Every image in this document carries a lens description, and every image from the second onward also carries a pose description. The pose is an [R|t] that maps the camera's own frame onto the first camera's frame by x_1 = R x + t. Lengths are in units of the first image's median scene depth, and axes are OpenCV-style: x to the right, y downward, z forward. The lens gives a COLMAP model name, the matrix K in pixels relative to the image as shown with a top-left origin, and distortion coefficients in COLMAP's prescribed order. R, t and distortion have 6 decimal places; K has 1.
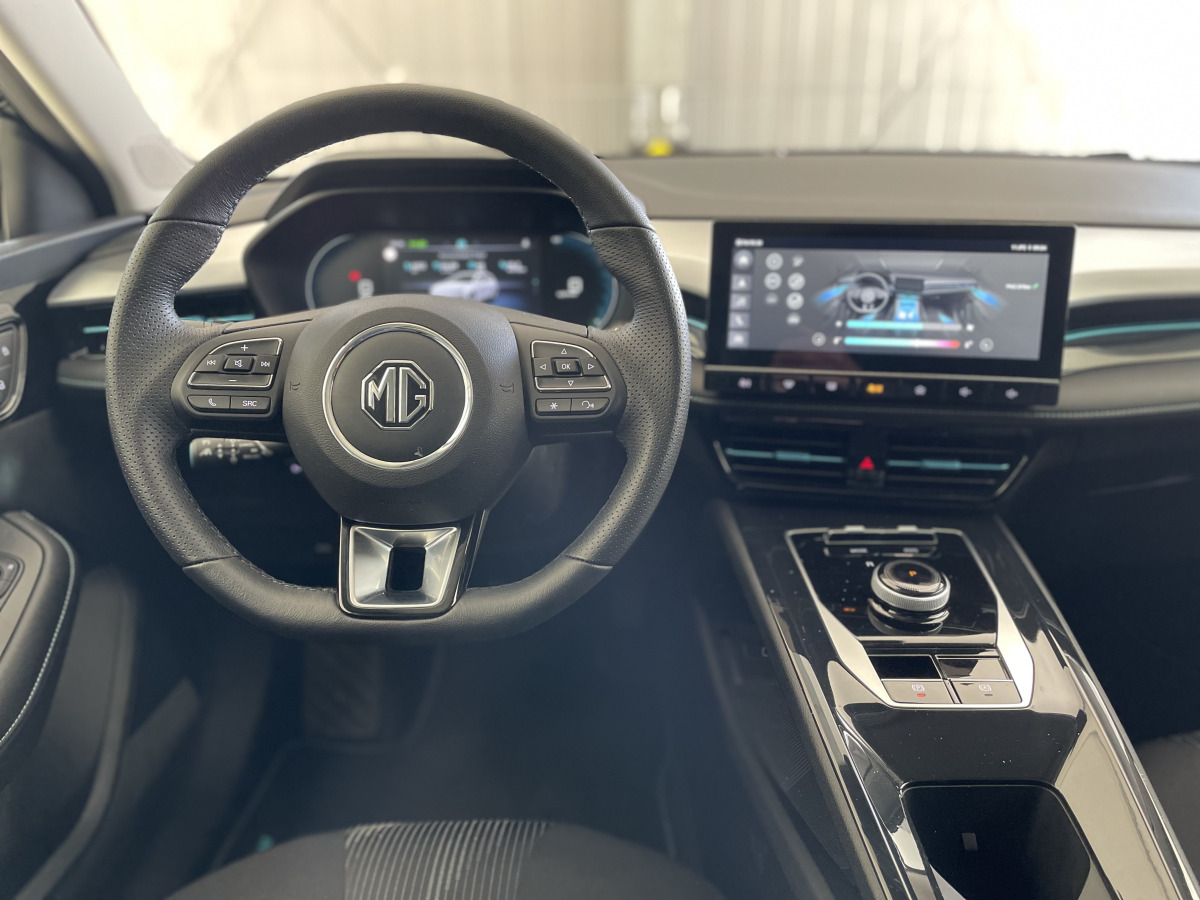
lens RADIAL K [[971.1, 0, 600.6], [0, 971.1, 457.9], [0, 0, 1]] dist [0.073866, -0.116481]
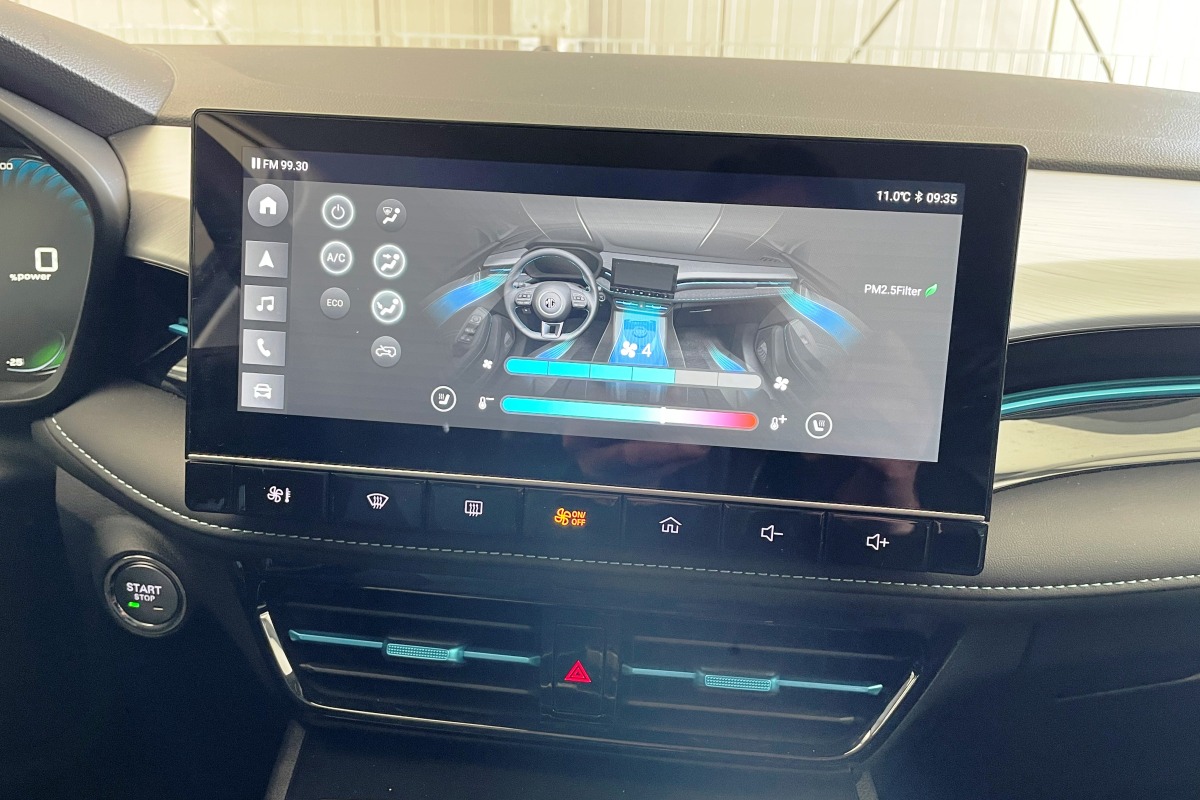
lens RADIAL K [[994.6, 0, 628.4], [0, 994.6, 430.2], [0, 0, 1]] dist [0.078330, -0.037720]
pose [[0.997359, 0.021884, 0.069249, 0.278523], [-0.019115, 0.999000, -0.040411, -0.093275], [-0.070064, 0.038980, 0.996781, 0.570678]]
